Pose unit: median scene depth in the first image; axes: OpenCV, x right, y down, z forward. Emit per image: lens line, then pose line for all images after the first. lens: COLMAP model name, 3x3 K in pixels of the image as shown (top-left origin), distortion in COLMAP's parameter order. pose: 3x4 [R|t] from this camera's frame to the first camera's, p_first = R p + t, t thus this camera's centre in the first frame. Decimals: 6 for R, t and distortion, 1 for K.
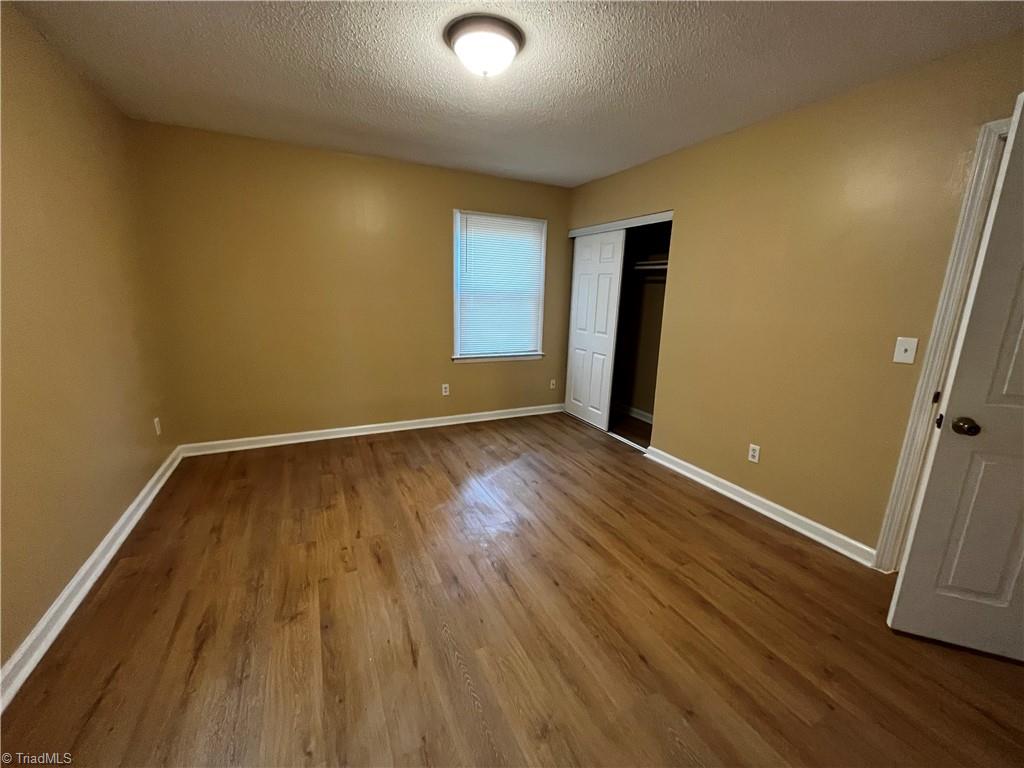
lens RADIAL K [[414.9, 0, 514.5], [0, 414.9, 383.1], [0, 0, 1]] dist [-0.001987, -0.000302]
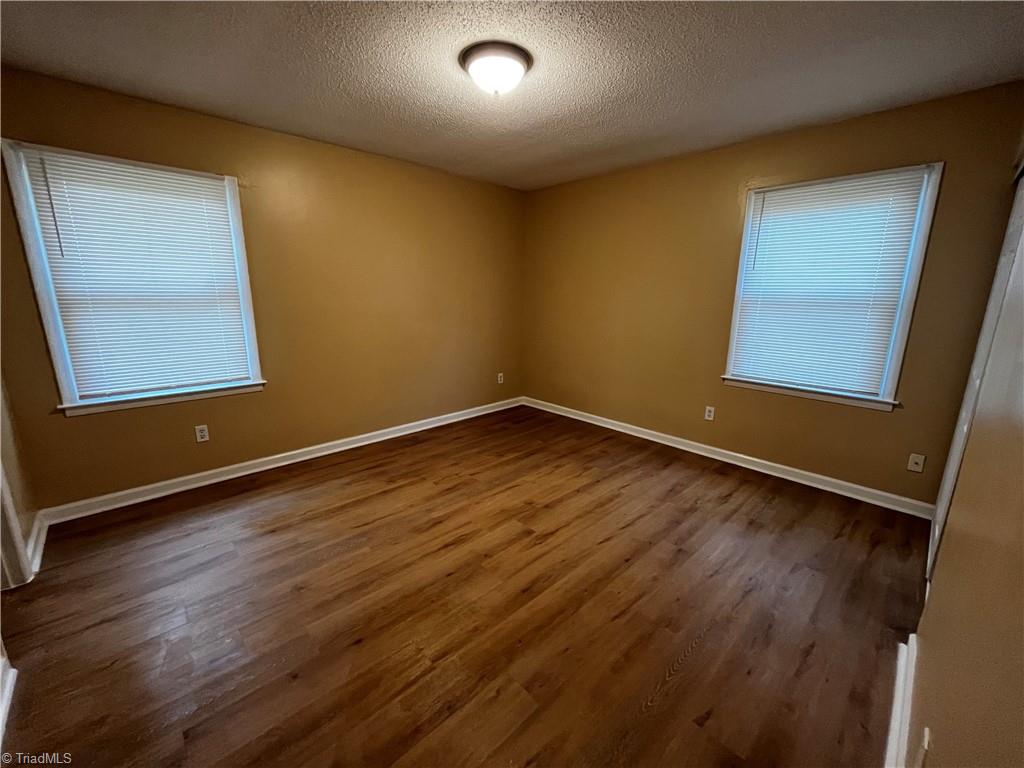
lens RADIAL K [[414.9, 0, 509.7], [0, 414.9, 384.2], [0, 0, 1]] dist [-0.001987, -0.000302]
pose [[0.294998, 0.187628, -0.936895, 0.611509], [-0.209714, 0.969336, 0.128093, -0.079947], [0.932200, 0.158693, 0.325301, 0.442688]]
